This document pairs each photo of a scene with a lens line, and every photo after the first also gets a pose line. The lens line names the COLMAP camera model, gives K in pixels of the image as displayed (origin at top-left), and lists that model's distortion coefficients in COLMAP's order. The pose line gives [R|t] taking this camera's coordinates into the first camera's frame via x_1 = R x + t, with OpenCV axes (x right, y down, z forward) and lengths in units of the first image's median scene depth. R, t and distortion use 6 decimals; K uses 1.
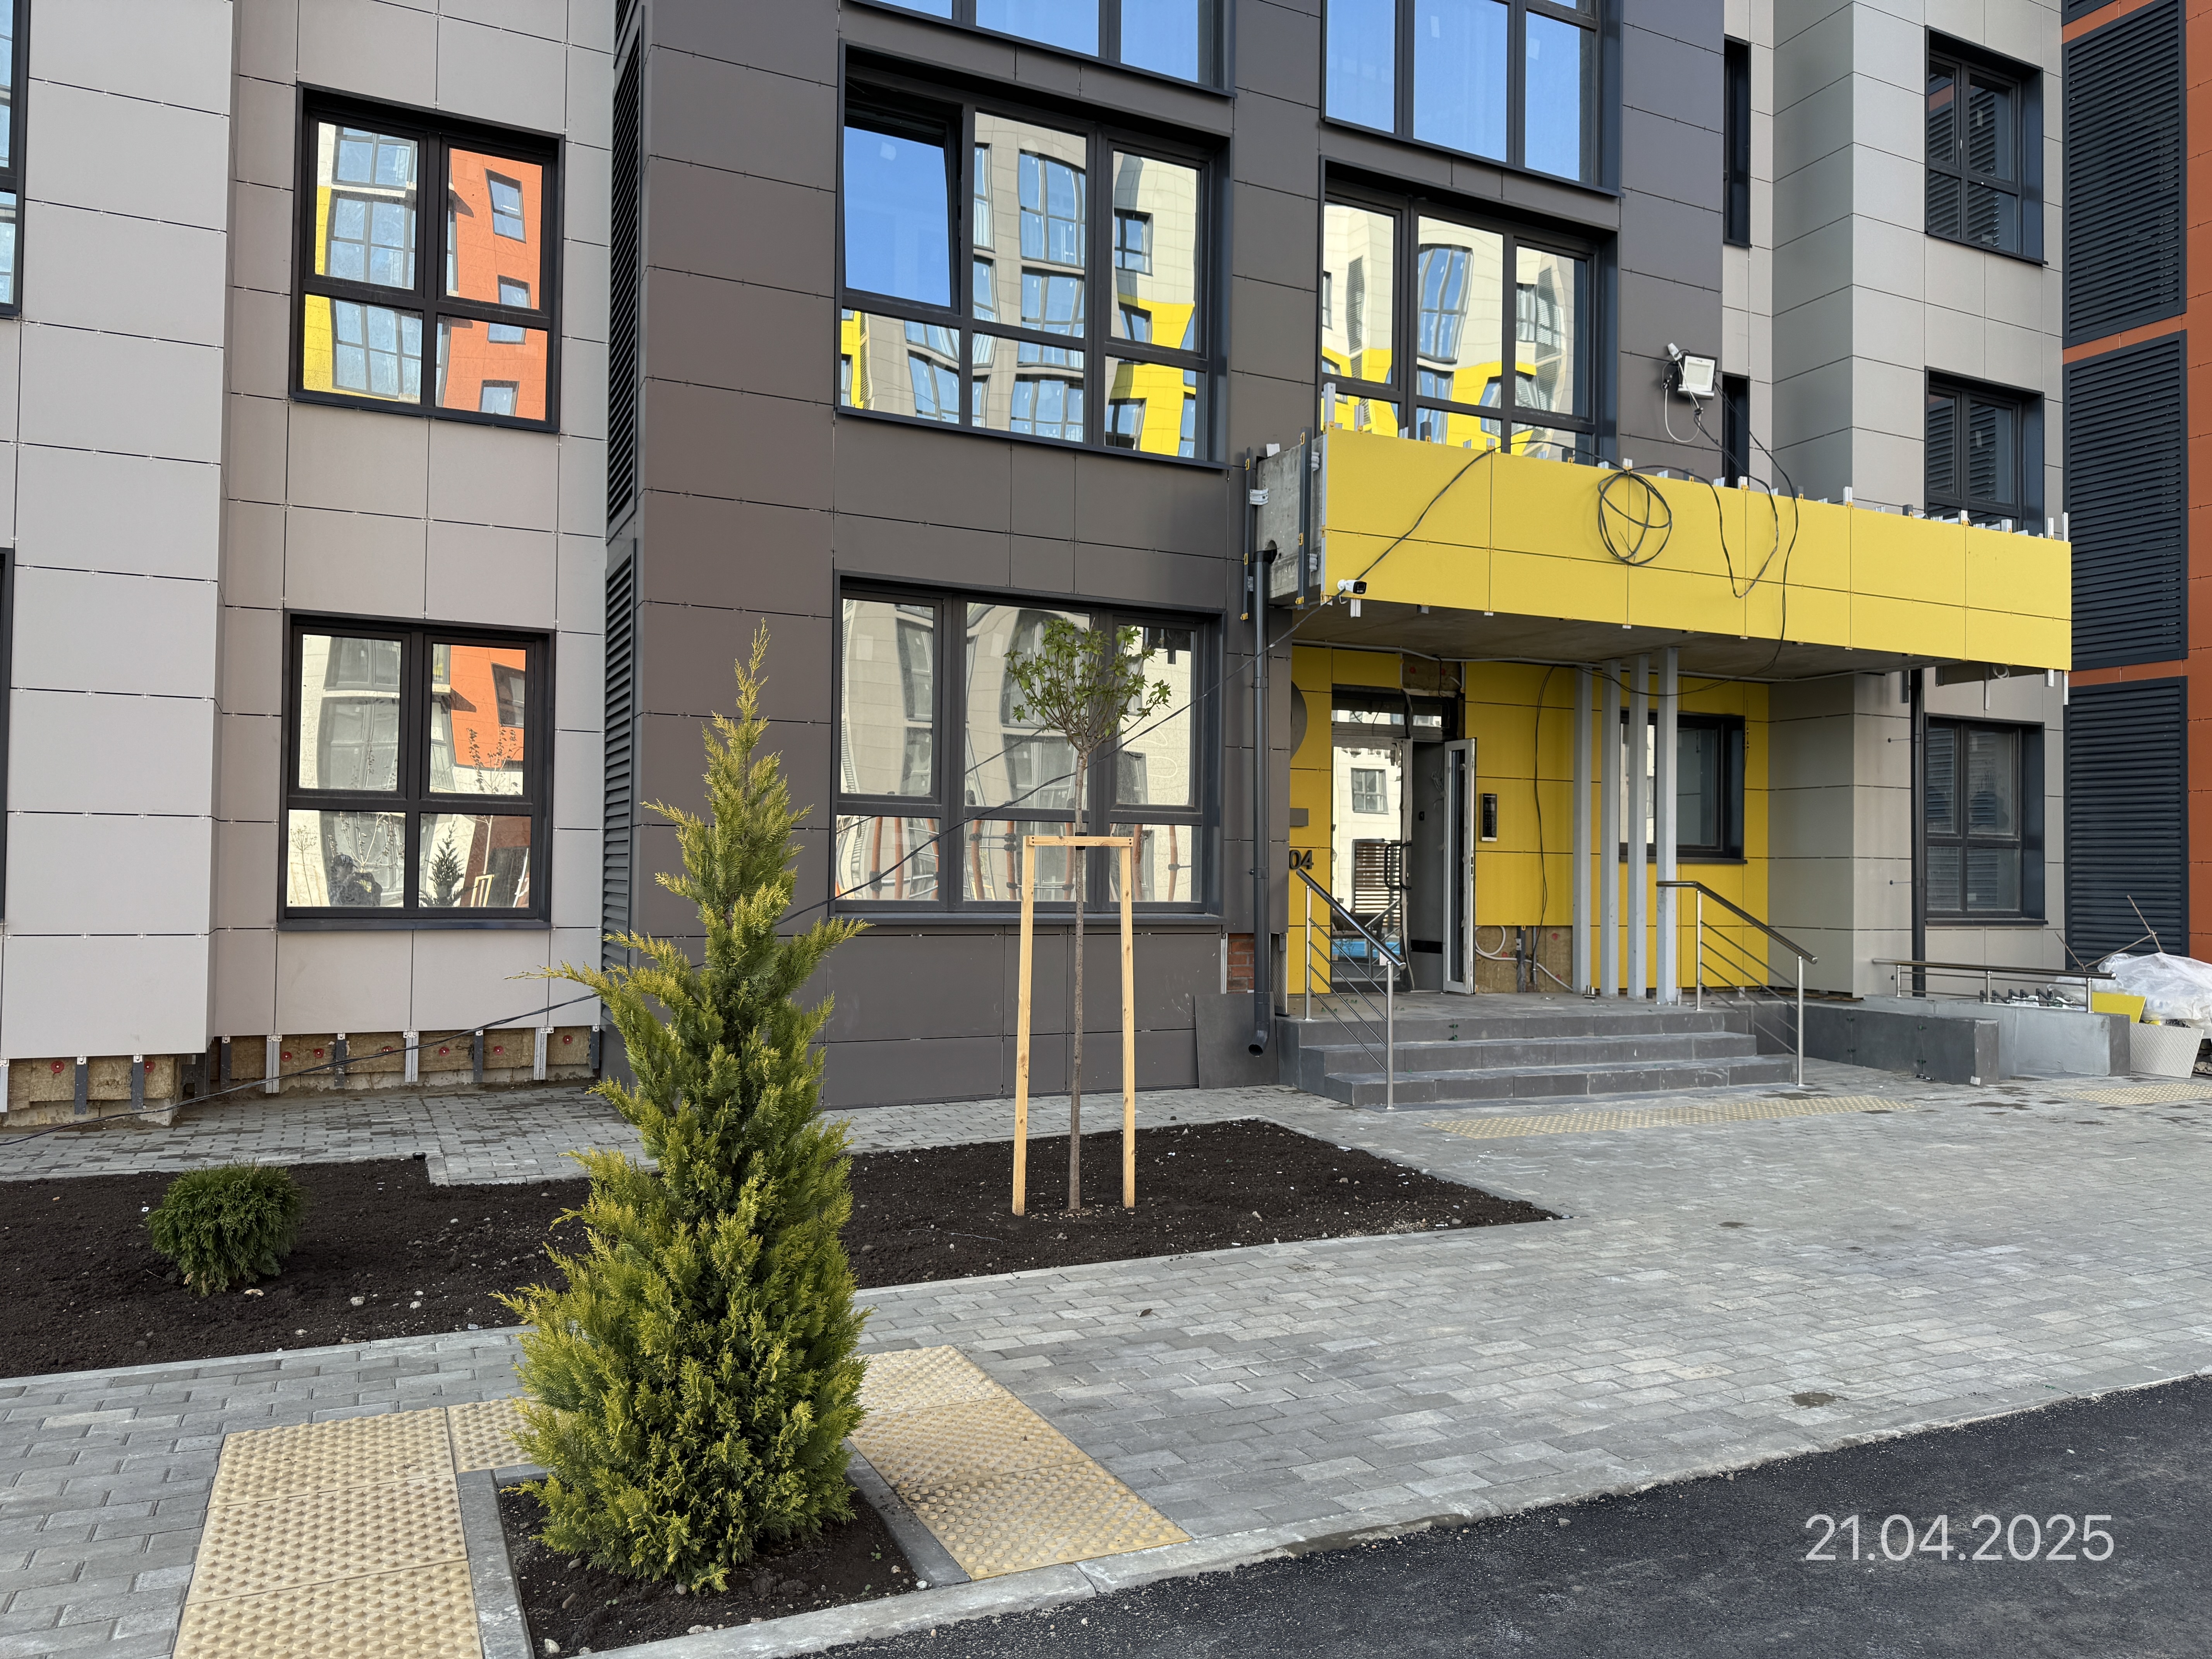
lens RADIAL K [[1550.2, 0, 1094.3], [0, 1550.2, 840.8], [0, 0, 1]] dist [0.085013, -0.099174]
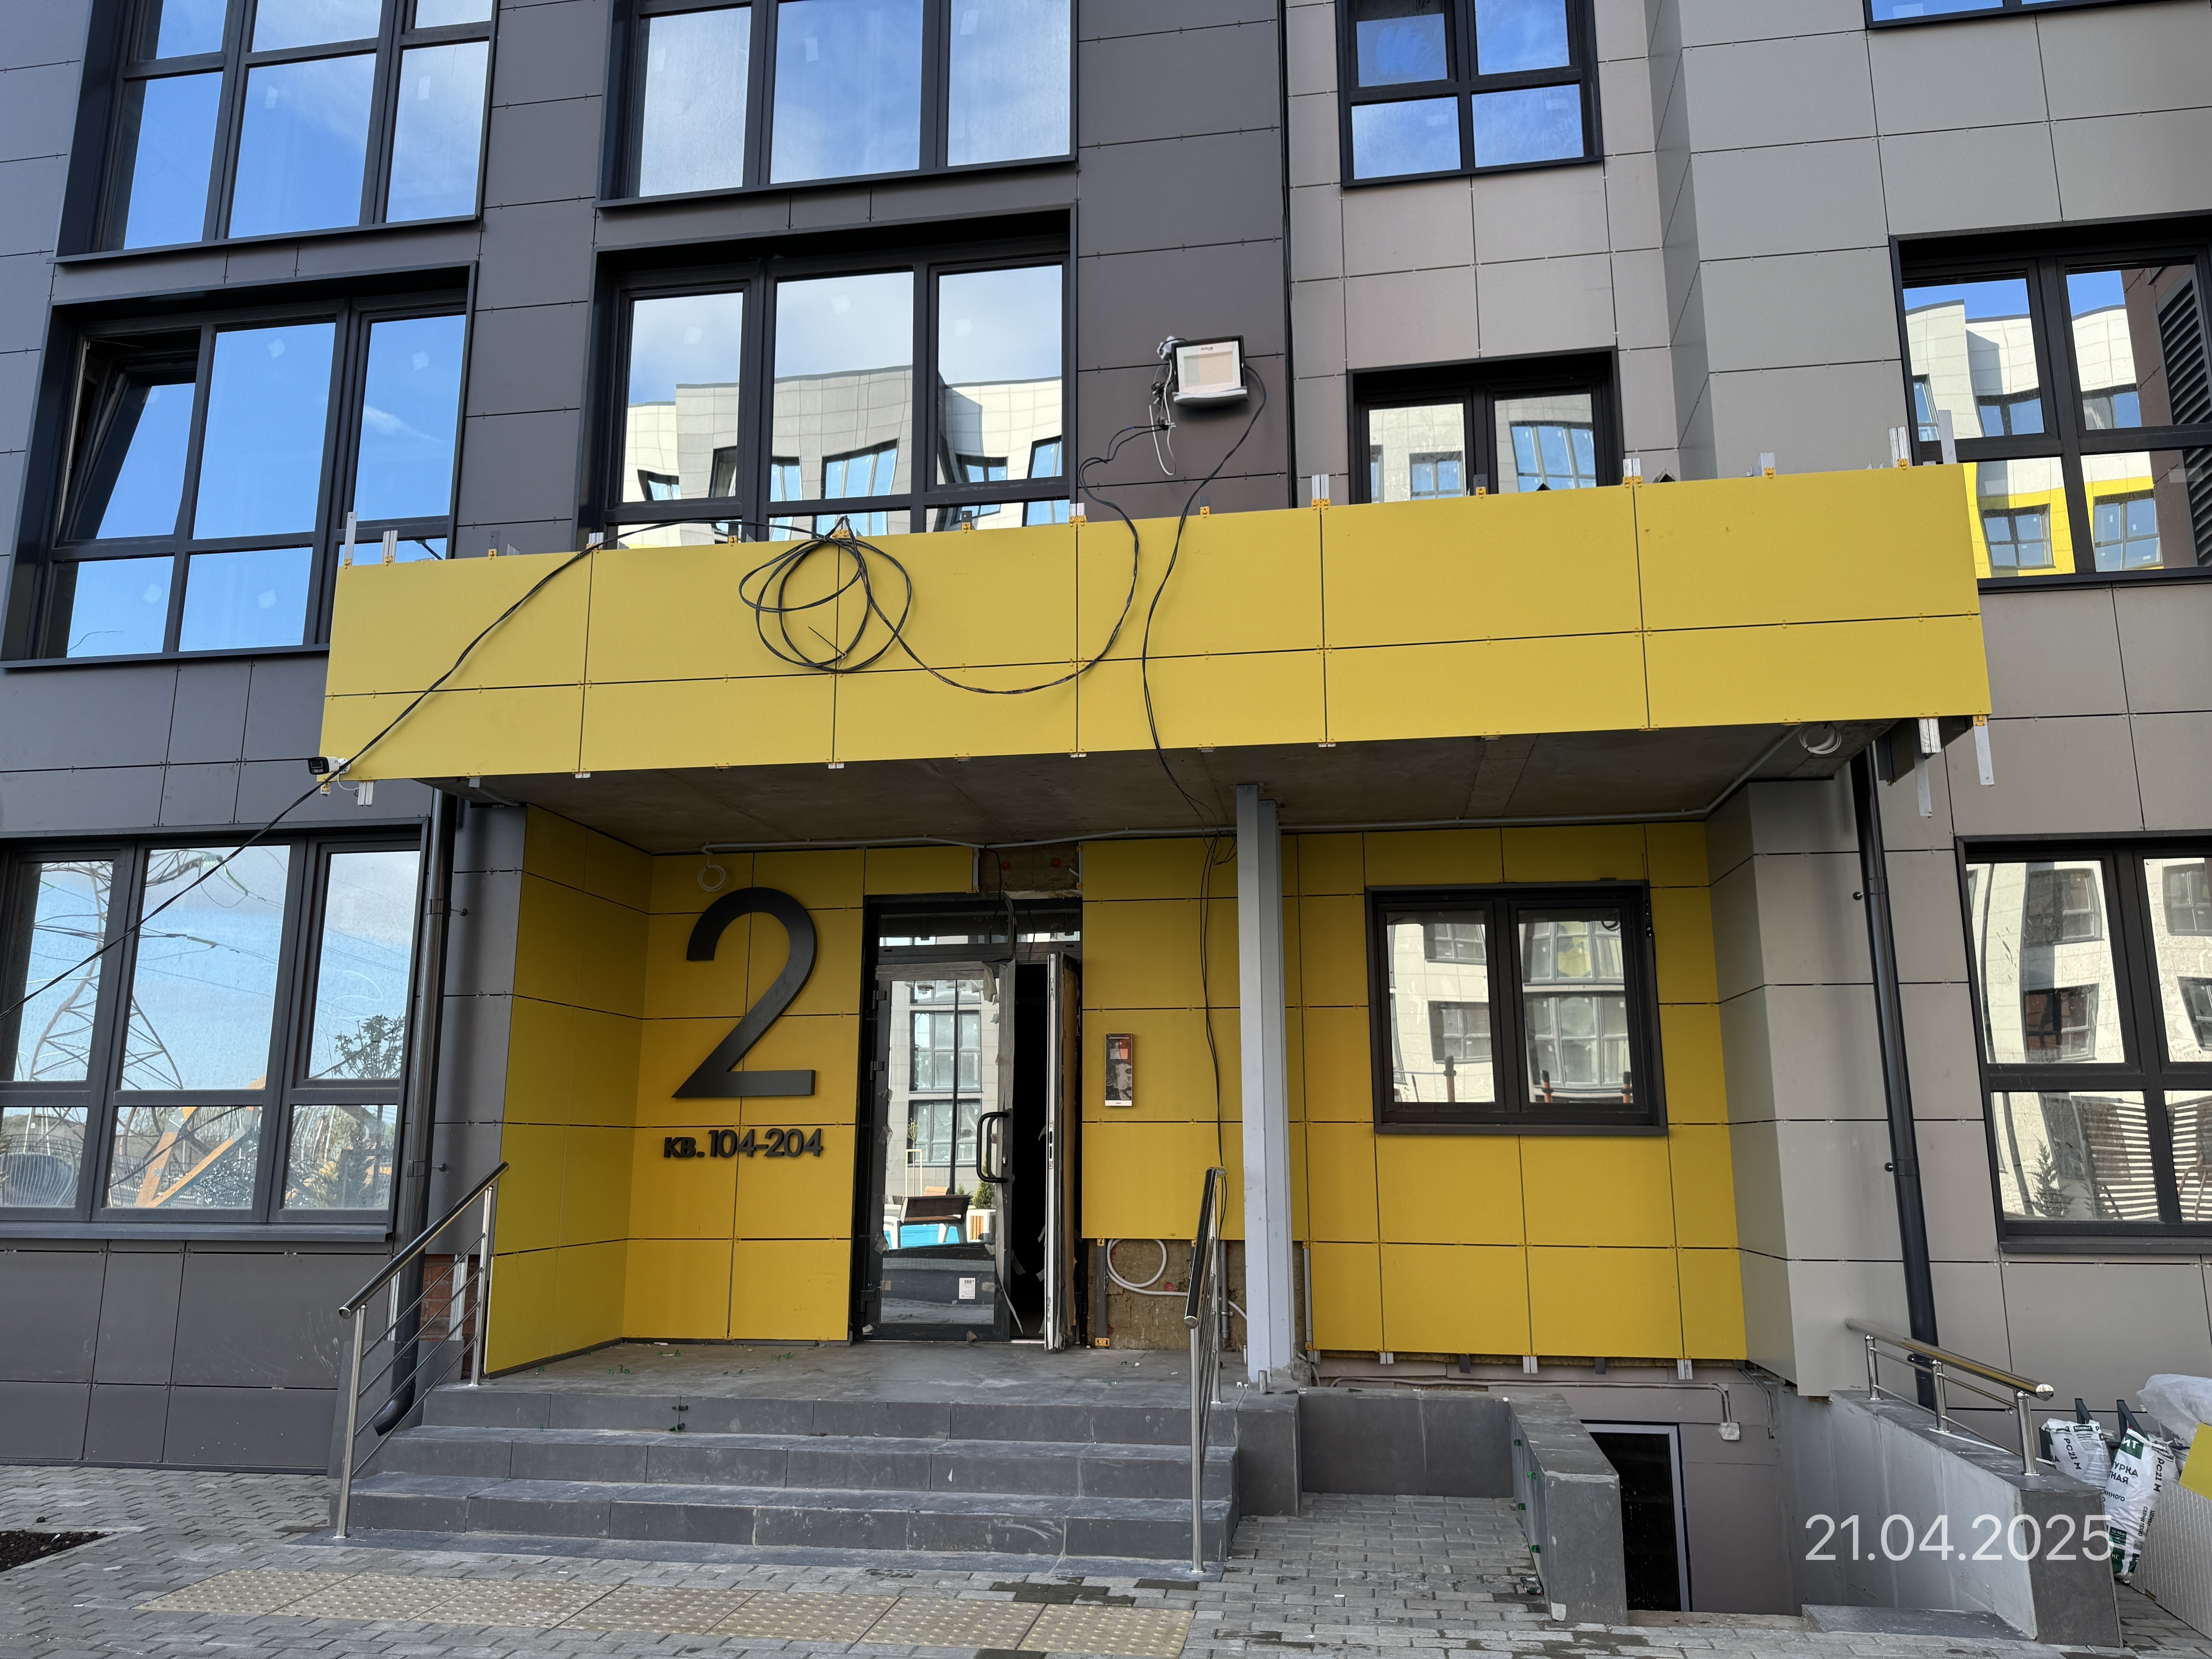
lens RADIAL K [[1575.6, 0, 1106.0], [0, 1575.6, 829.5], [0, 0, 1]] dist [0.078718, -0.090284]
pose [[0.826472, -0.126333, -0.548620, 0.735101], [0.026062, 0.982038, -0.186877, 0.011265], [0.562375, 0.140150, 0.814919, 0.505486]]
